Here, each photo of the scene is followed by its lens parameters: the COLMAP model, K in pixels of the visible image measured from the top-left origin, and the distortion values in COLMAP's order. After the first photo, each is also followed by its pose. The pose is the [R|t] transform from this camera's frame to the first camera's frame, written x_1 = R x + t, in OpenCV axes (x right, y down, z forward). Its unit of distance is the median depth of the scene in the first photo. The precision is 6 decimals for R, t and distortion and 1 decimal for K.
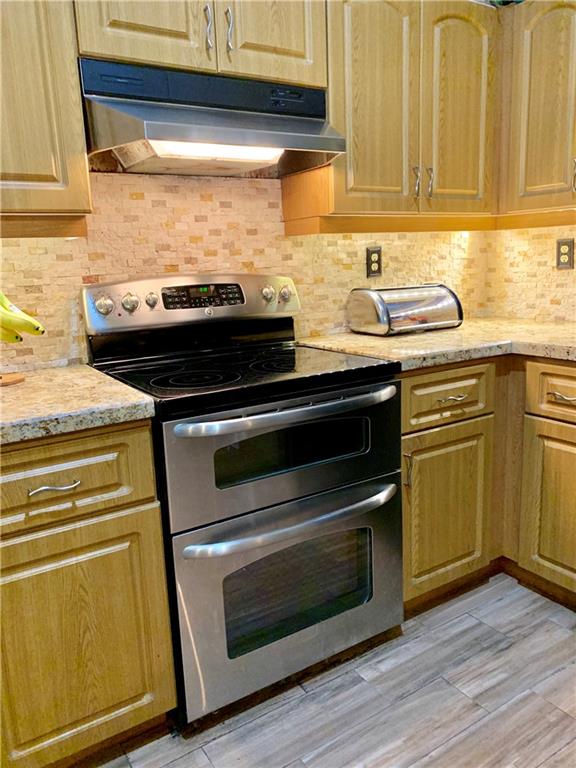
lens RADIAL K [[589.0, 0, 286.7], [0, 589.0, 380.2], [0, 0, 1]] dist [0.029926, -0.038181]
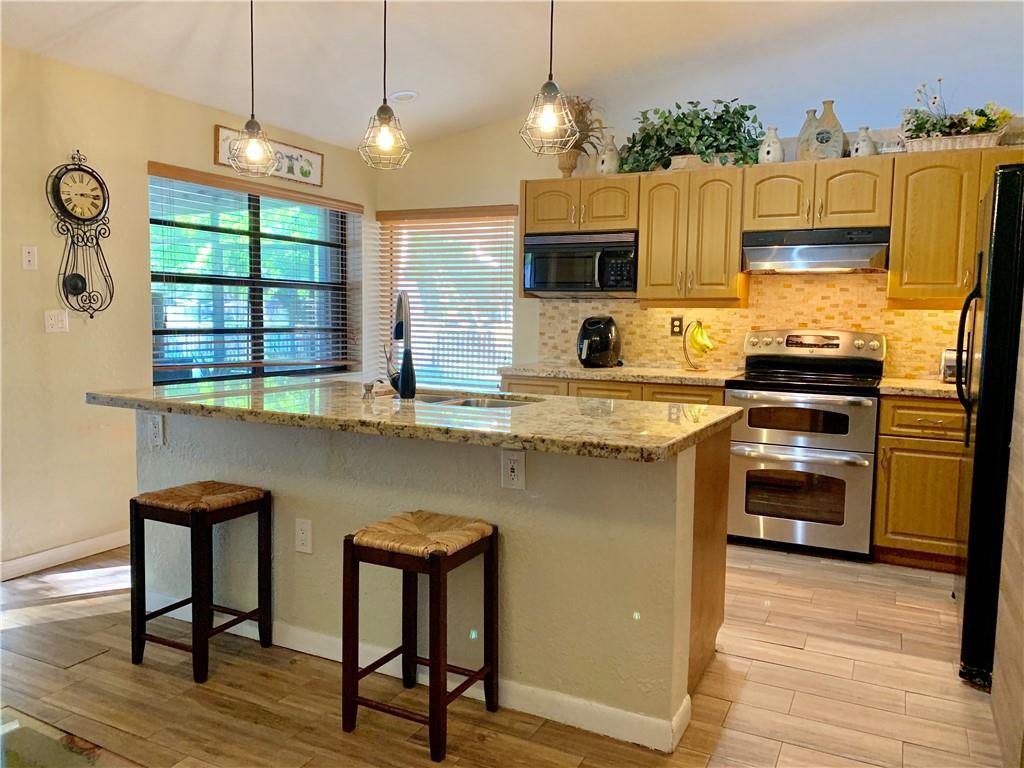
lens RADIAL K [[785.3, 0, 511.8], [0, 785.3, 382.4], [0, 0, 1]] dist [0.029926, -0.038181]
pose [[0.515463, 0.124909, -0.847759, 1.343631], [-0.202247, 0.979103, 0.021289, 0.101484], [0.832703, 0.160483, 0.529954, -0.923780]]
